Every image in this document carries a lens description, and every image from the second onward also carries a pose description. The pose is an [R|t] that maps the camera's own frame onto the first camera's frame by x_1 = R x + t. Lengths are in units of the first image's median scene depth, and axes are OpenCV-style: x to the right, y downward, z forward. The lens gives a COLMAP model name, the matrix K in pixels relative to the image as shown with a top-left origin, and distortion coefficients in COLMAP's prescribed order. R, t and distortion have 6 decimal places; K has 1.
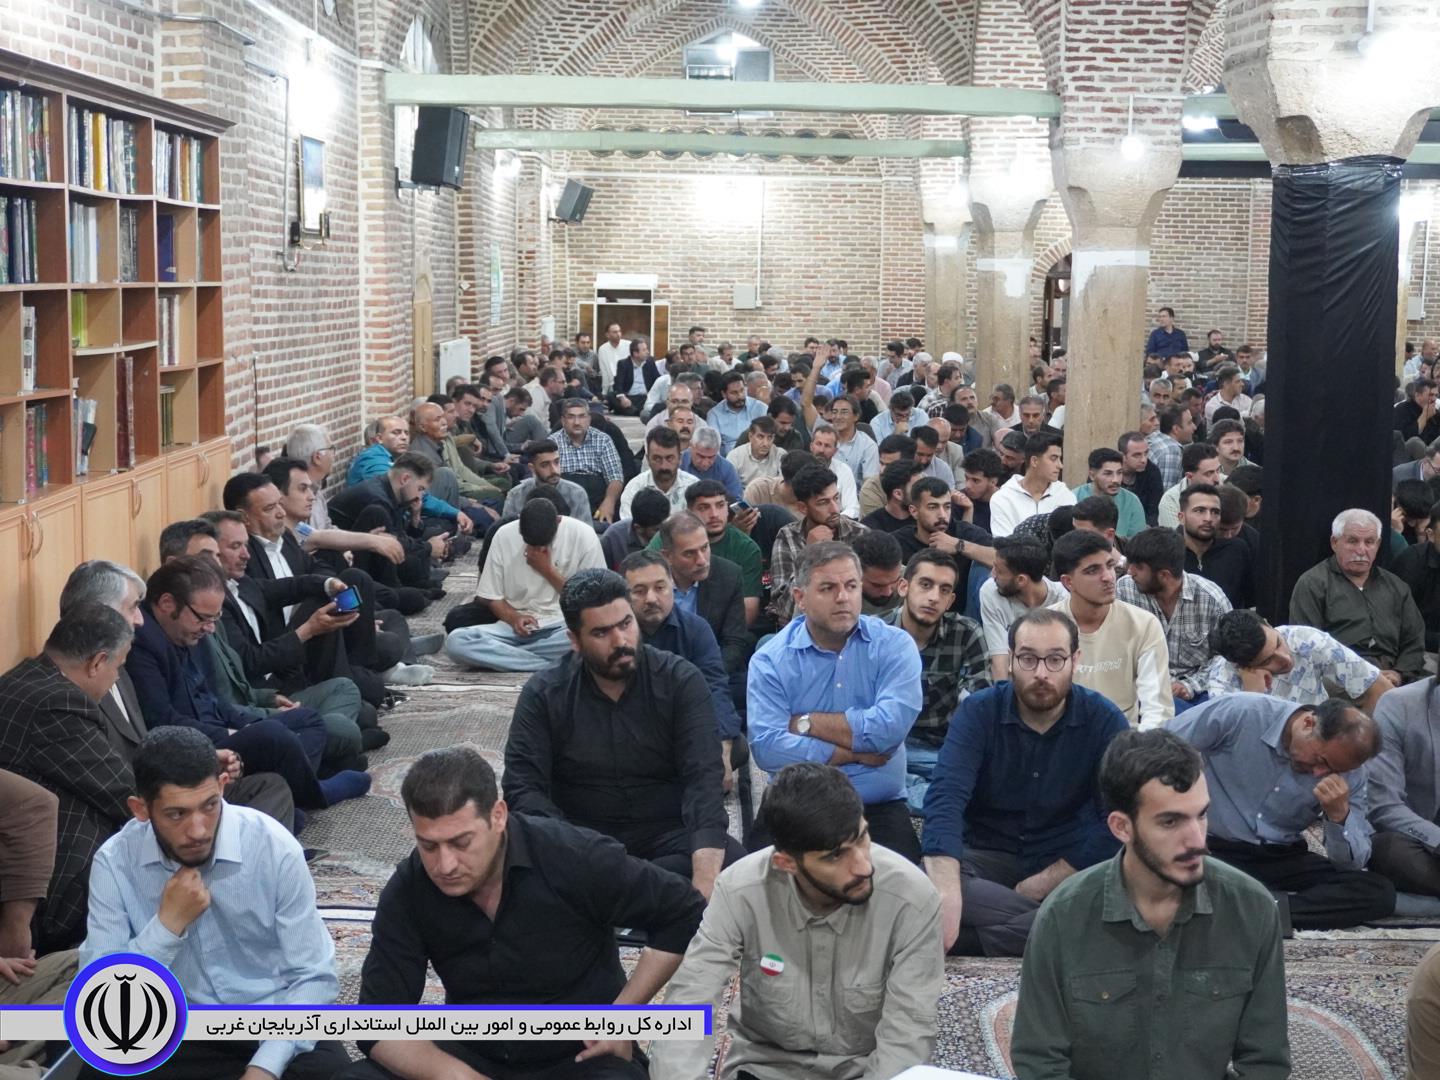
lens RADIAL K [[2064.3, 0, 731.0], [0, 2064.3, 544.4], [0, 0, 1]] dist [0.080529, 0.000000]
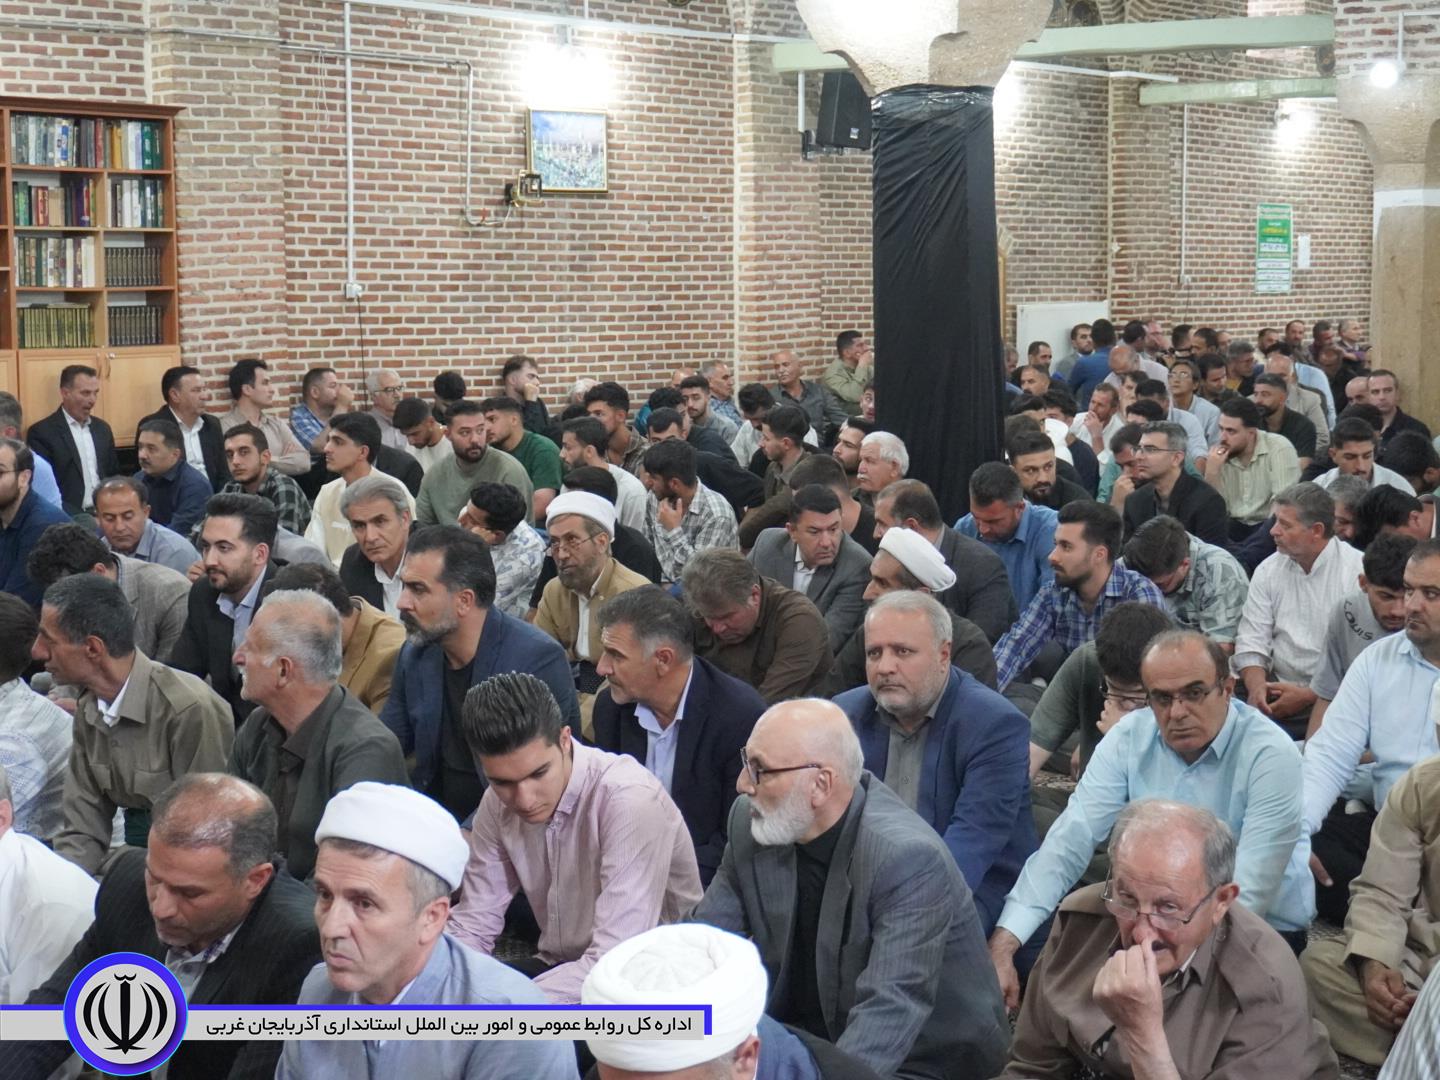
lens RADIAL K [[2382.1, 0, 706.0], [0, 2382.1, 538.2], [0, 0, 1]] dist [0.012774, 0.000000]
pose [[0.765234, 0.066436, -0.640315, 0.623539], [-0.076664, 0.996987, 0.011822, 0.015479], [0.639171, 0.040042, 0.768021, 0.045110]]
